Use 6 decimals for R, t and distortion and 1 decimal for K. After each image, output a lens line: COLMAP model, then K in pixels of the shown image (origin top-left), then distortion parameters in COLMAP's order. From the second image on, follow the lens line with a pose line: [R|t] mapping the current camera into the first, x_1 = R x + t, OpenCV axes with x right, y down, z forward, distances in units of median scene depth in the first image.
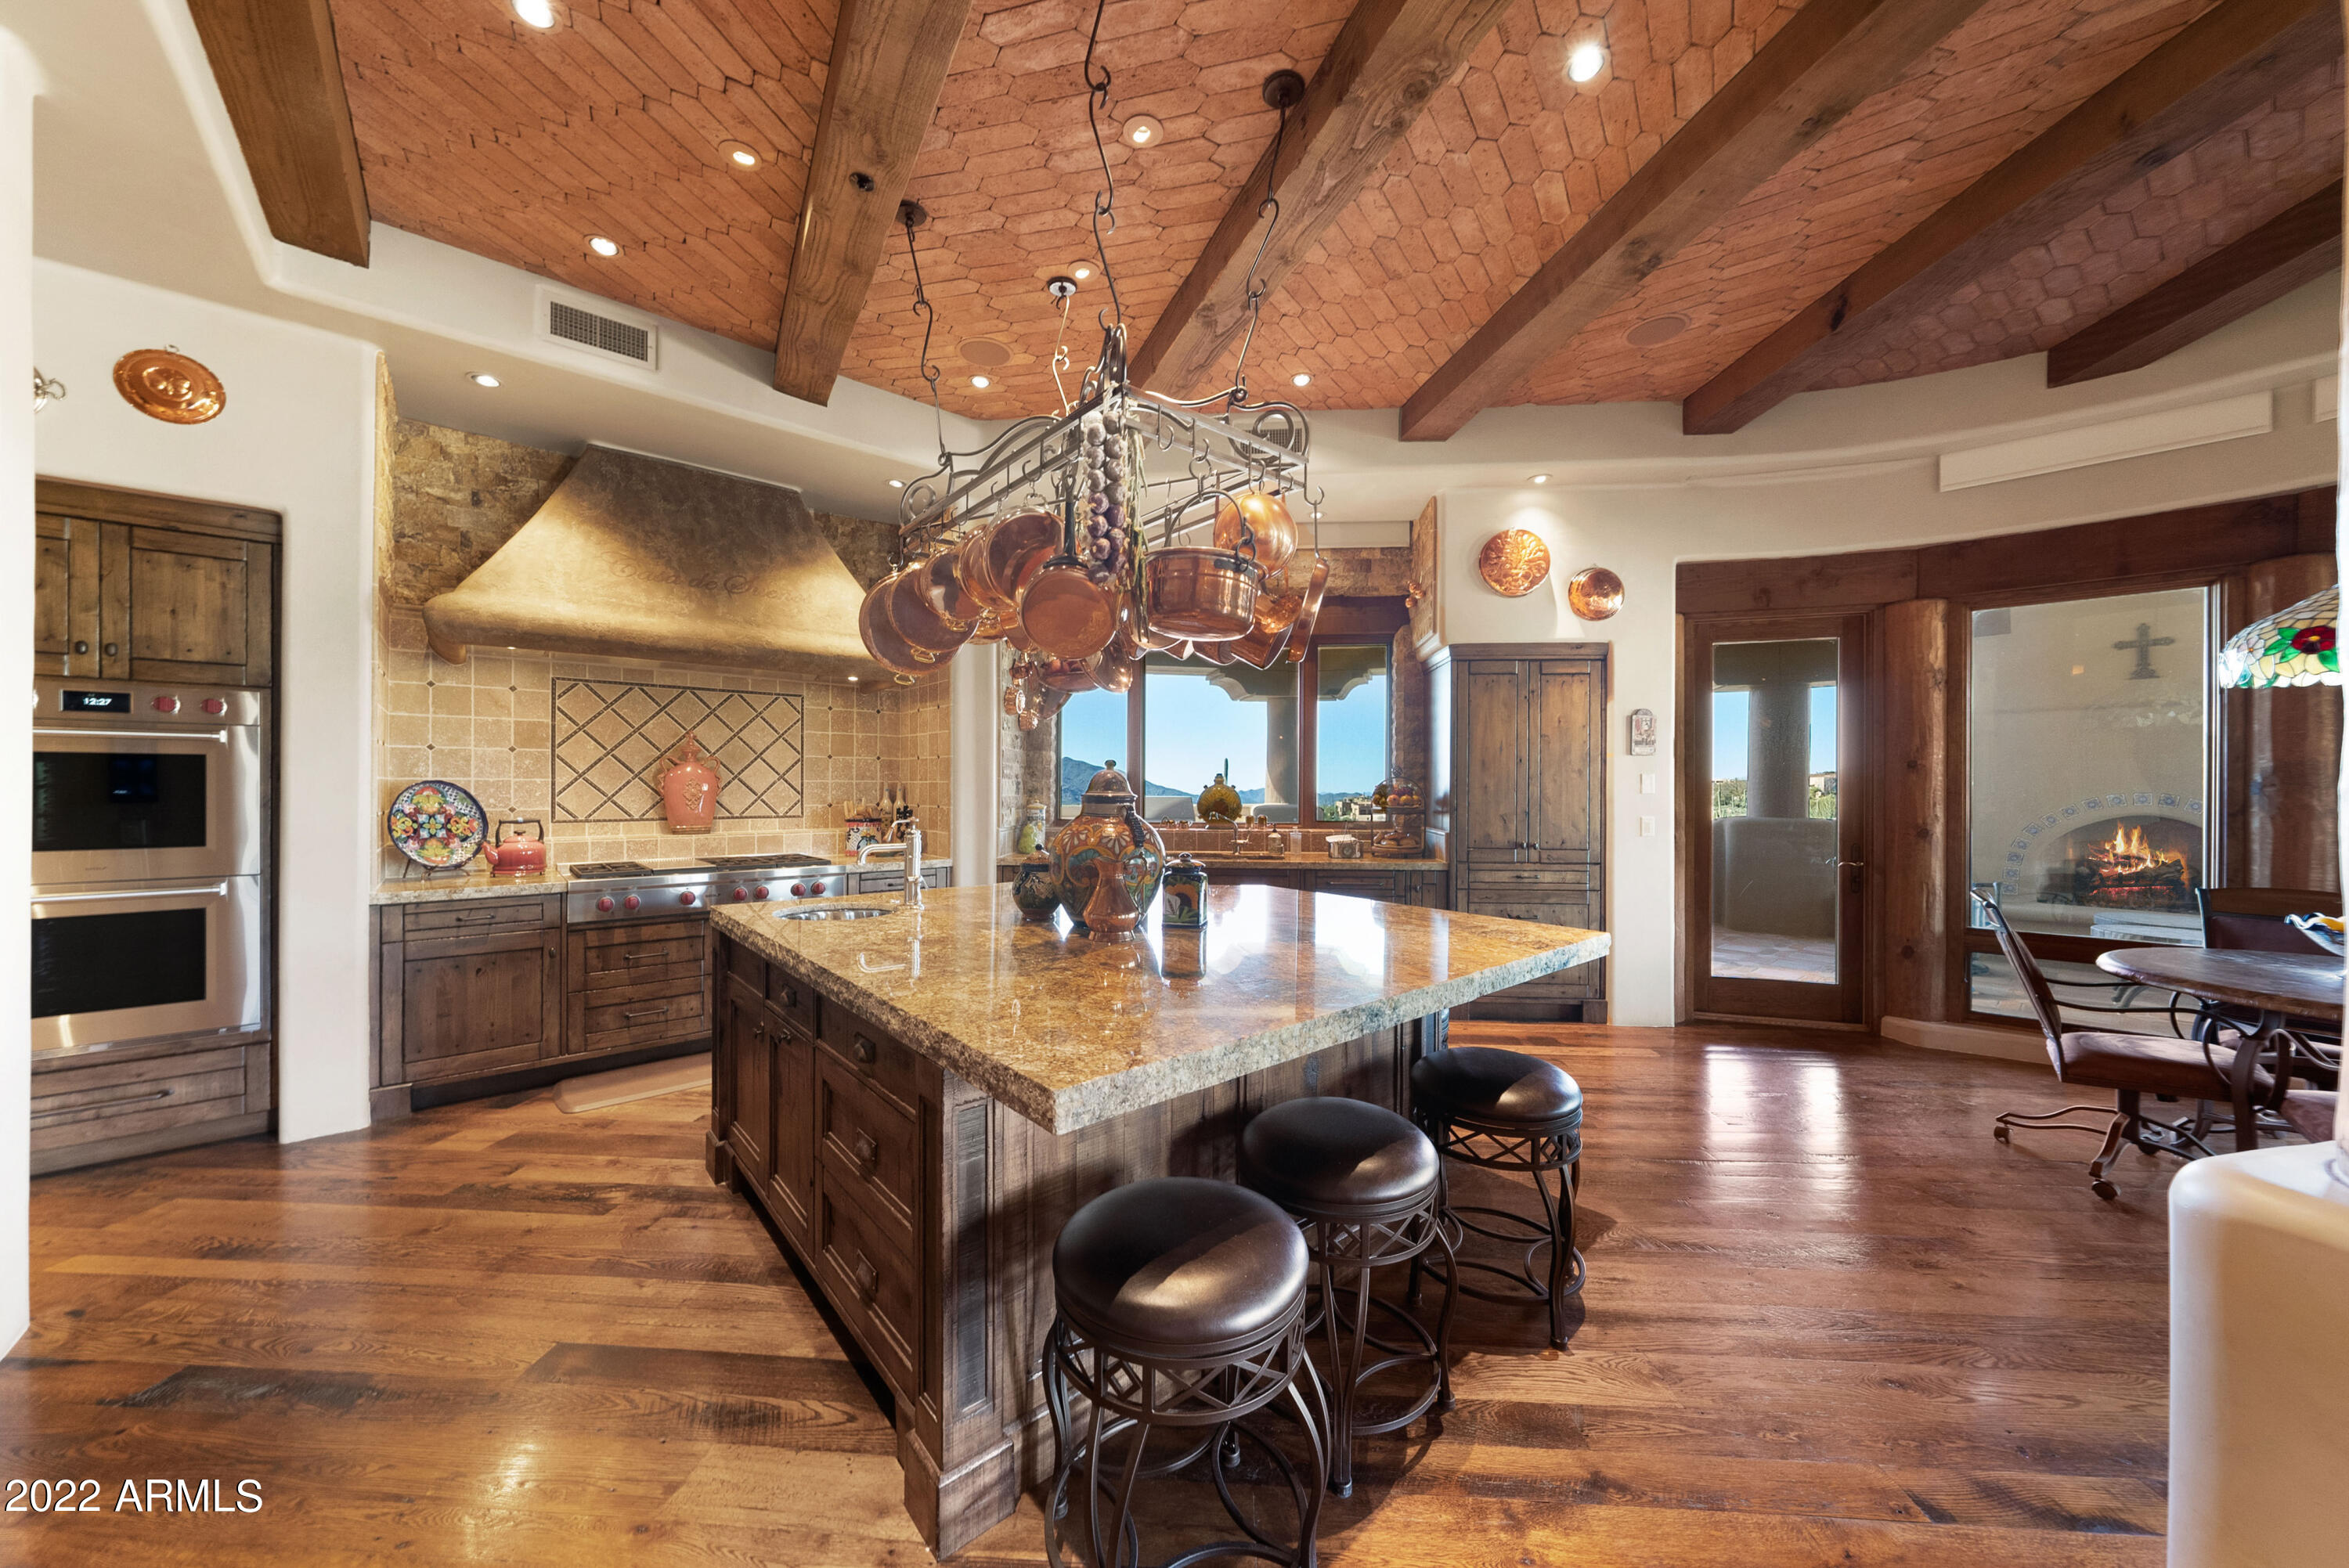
lens RADIAL K [[818.8, 0, 1174.5], [0, 818.8, 784.0], [0, 0, 1]] dist [0.000125, 0.000009]
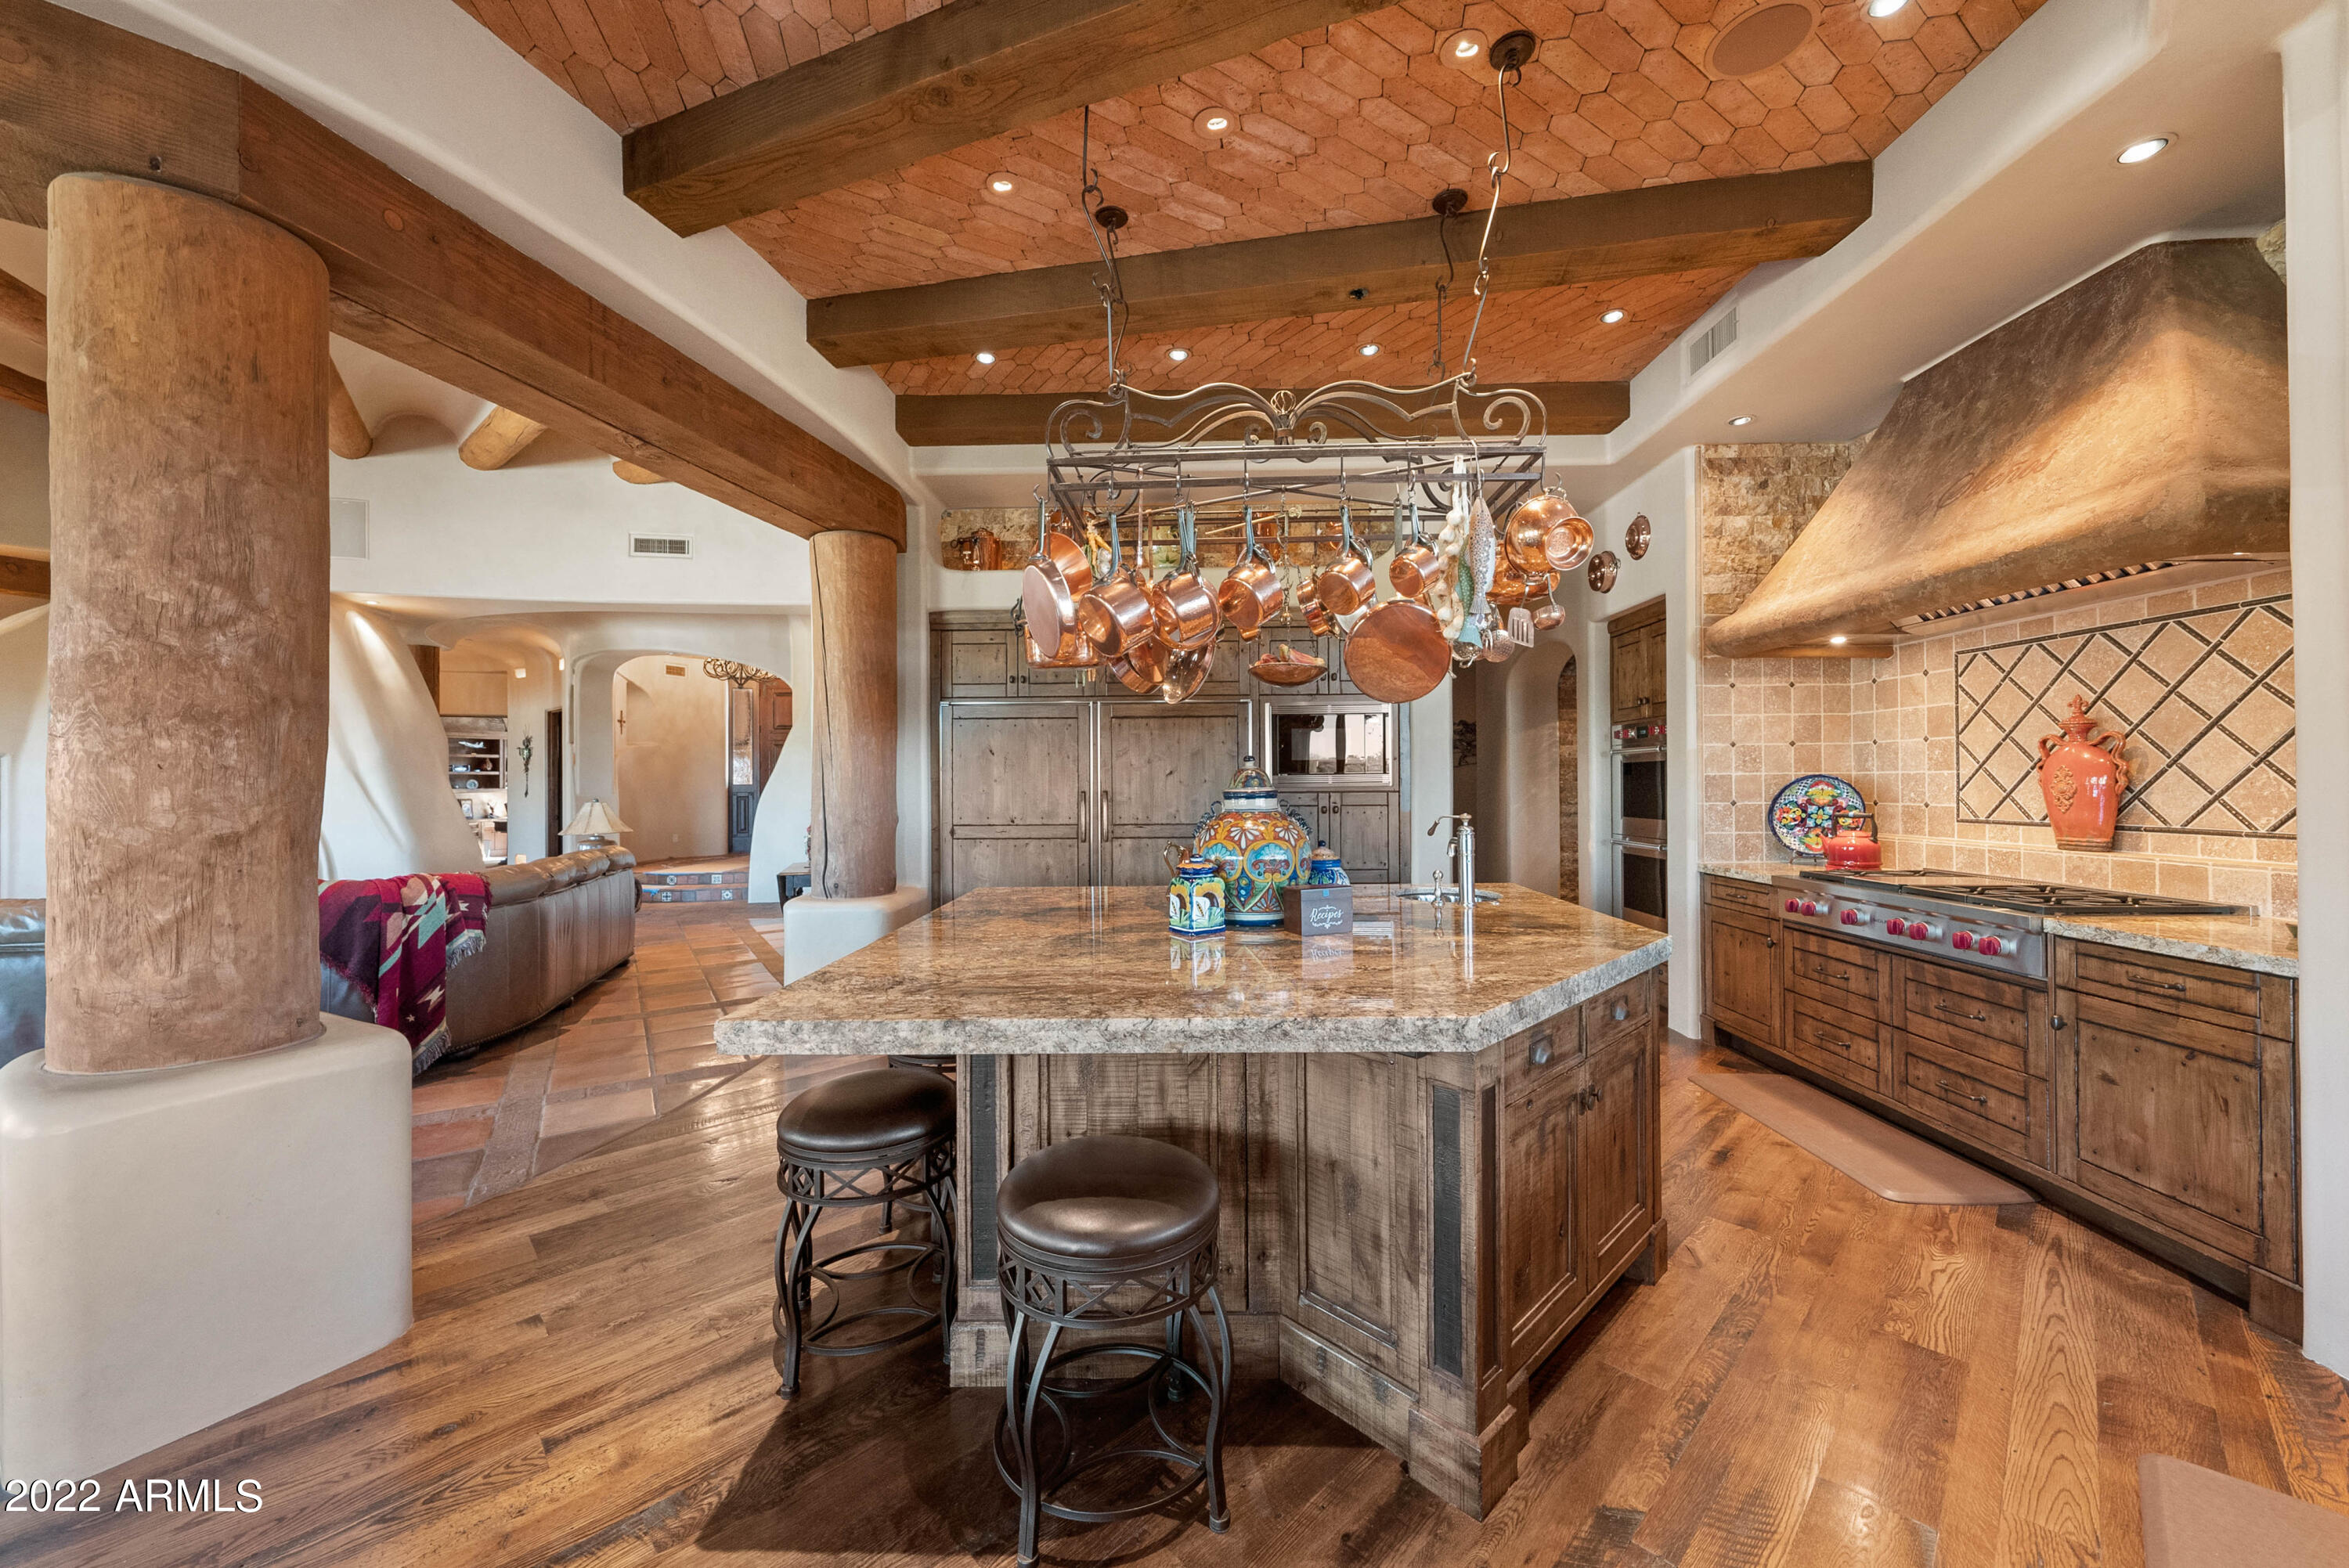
lens RADIAL K [[836.5, 0, 1174.5], [0, 836.5, 784.0], [0, 0, 1]] dist [-0.000092, -0.000006]
pose [[-0.670098, 0.006432, -0.742245, 0.445971], [0.012398, 0.999920, -0.002528, -0.000002], [0.742169, -0.010896, -0.670124, 0.985785]]
